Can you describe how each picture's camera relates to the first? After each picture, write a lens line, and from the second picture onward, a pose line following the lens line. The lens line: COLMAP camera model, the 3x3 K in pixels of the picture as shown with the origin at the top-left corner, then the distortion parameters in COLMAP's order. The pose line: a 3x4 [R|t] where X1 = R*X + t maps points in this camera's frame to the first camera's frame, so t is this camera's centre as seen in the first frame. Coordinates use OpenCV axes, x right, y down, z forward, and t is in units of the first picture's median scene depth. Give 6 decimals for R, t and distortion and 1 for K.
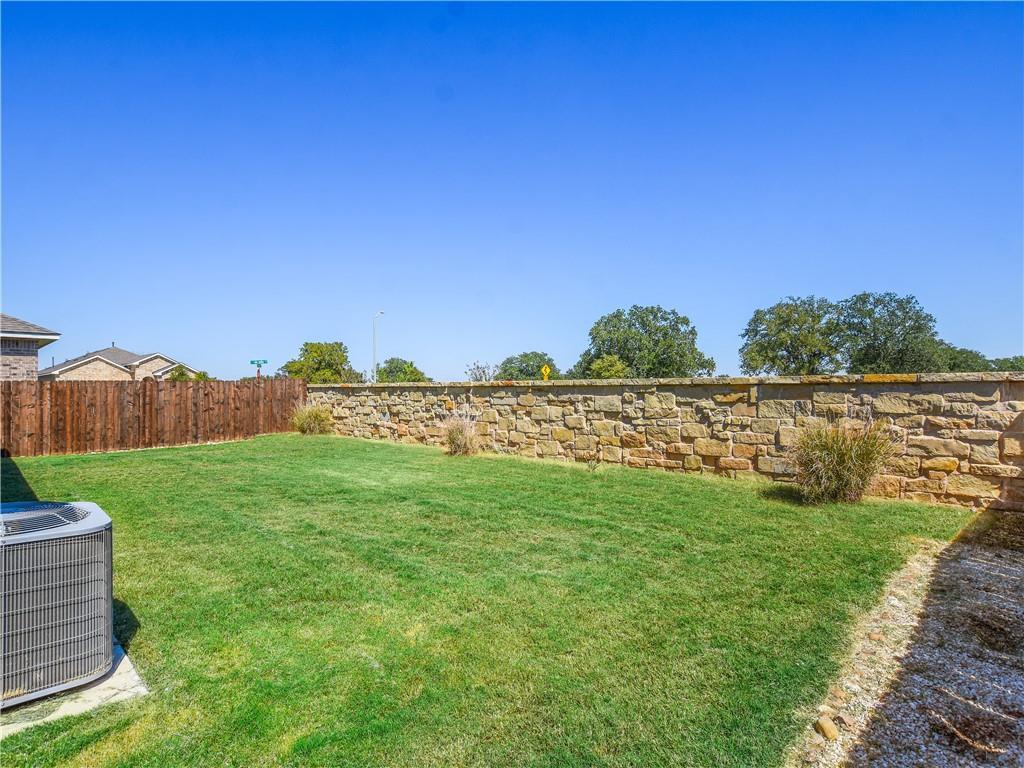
lens RADIAL K [[512.7, 0, 511.9], [0, 512.7, 380.8], [0, 0, 1]] dist [-0.031936, 0.000941]
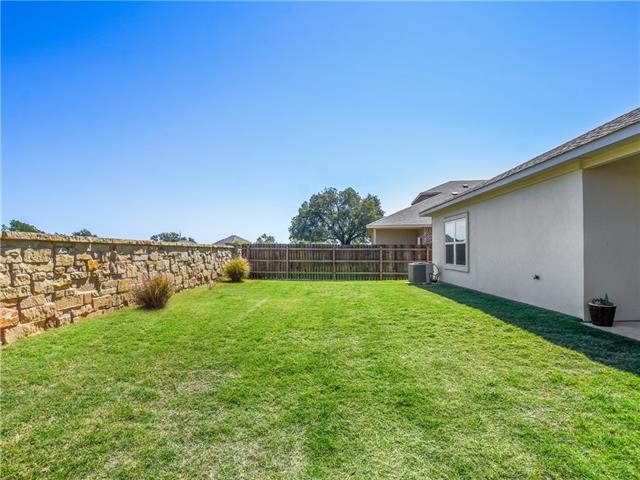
lens RADIAL K [[320.4, 0, 313.1], [0, 320.4, 253.4], [0, 0, 1]] dist [-0.031936, 0.000941]
pose [[-0.642534, 0.001975, 0.766254, -0.729736], [-0.005810, 0.999955, -0.007450, 0.029951], [-0.766235, -0.009239, -0.642494, 1.043958]]
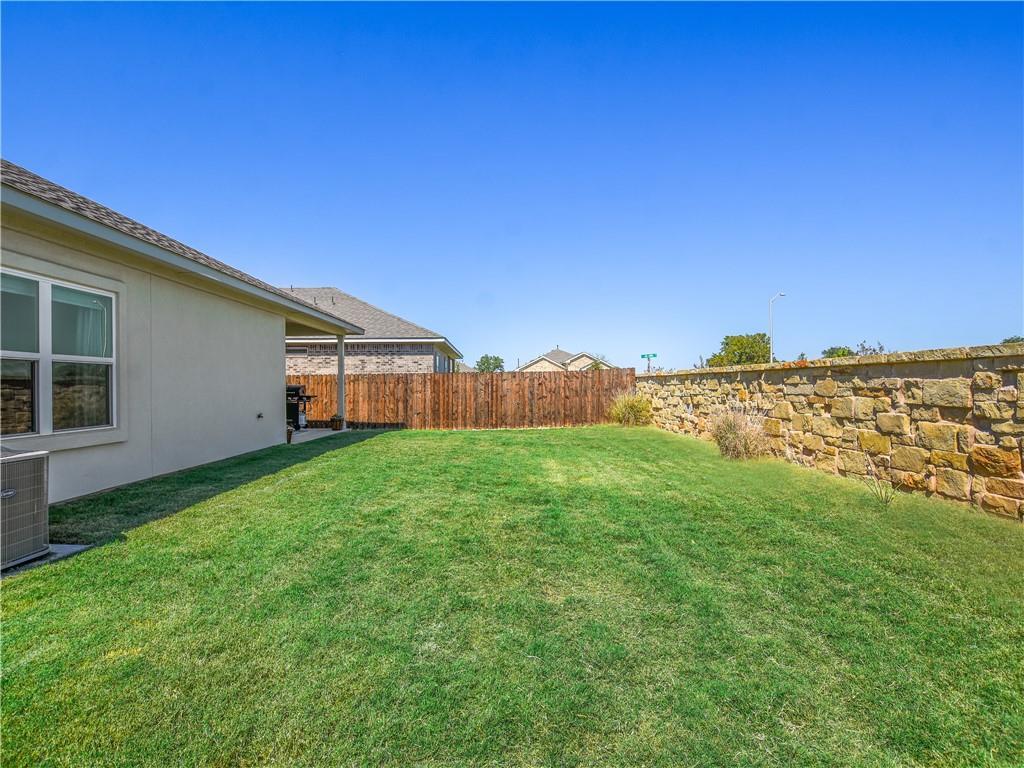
lens RADIAL K [[512.7, 0, 519.4], [0, 512.7, 384.5], [0, 0, 1]] dist [-0.031936, 0.000941]
pose [[0.698315, -0.001725, -0.715788, 0.193033], [0.014097, 0.999836, 0.011343, 0.017570], [0.715651, -0.018011, 0.698225, 0.217686]]
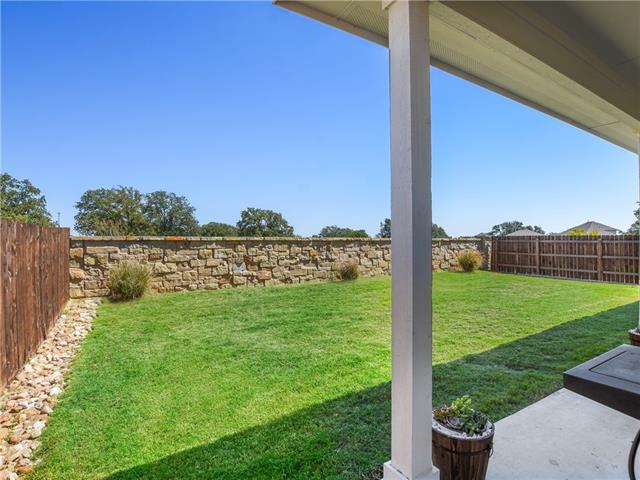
lens RADIAL K [[320.4, 0, 317.0], [0, 320.4, 243.2], [0, 0, 1]] dist [-0.031936, 0.000941]
pose [[0.302505, 0.002678, 0.953144, -0.990496], [-0.010487, 0.999945, 0.000518, 0.017861], [-0.953090, -0.010152, 0.302516, 0.703391]]
